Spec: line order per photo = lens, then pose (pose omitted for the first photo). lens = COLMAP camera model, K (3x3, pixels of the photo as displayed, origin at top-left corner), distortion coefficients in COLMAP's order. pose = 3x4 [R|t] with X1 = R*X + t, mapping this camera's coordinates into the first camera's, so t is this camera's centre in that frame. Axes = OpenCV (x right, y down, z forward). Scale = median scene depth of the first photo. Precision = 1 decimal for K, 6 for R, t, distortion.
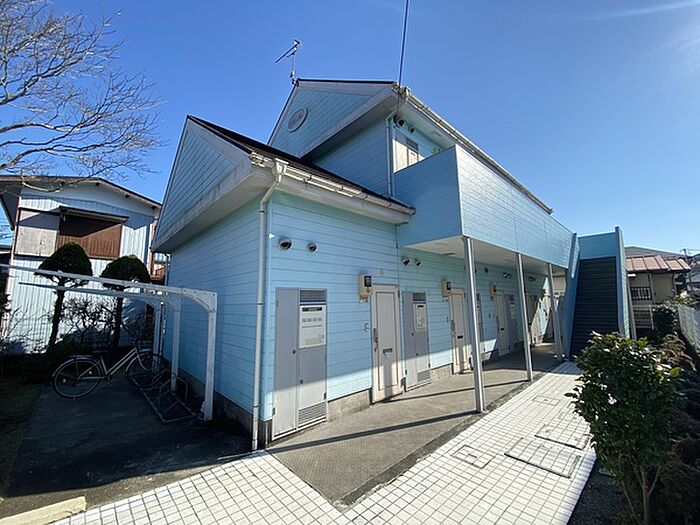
lens RADIAL K [[283.6, 0, 350.0], [0, 283.6, 262.5], [0, 0, 1]] dist [0.021748, -0.022703]
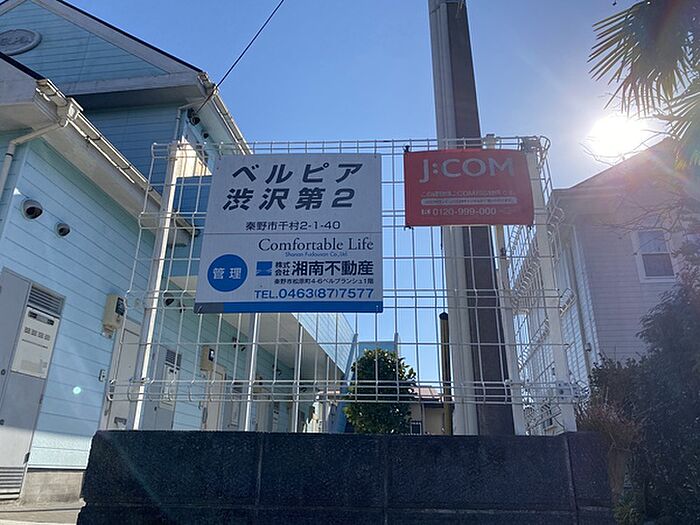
lens RADIAL K [[533.2, 0, 350.0], [0, 533.2, 262.5], [0, 0, 1]] dist [0.012133, 0.004991]
pose [[0.777055, 0.256324, 0.574877, -0.268969], [-0.115297, 0.955837, -0.270338, 0.243930], [-0.618783, 0.143786, 0.772291, -0.345274]]
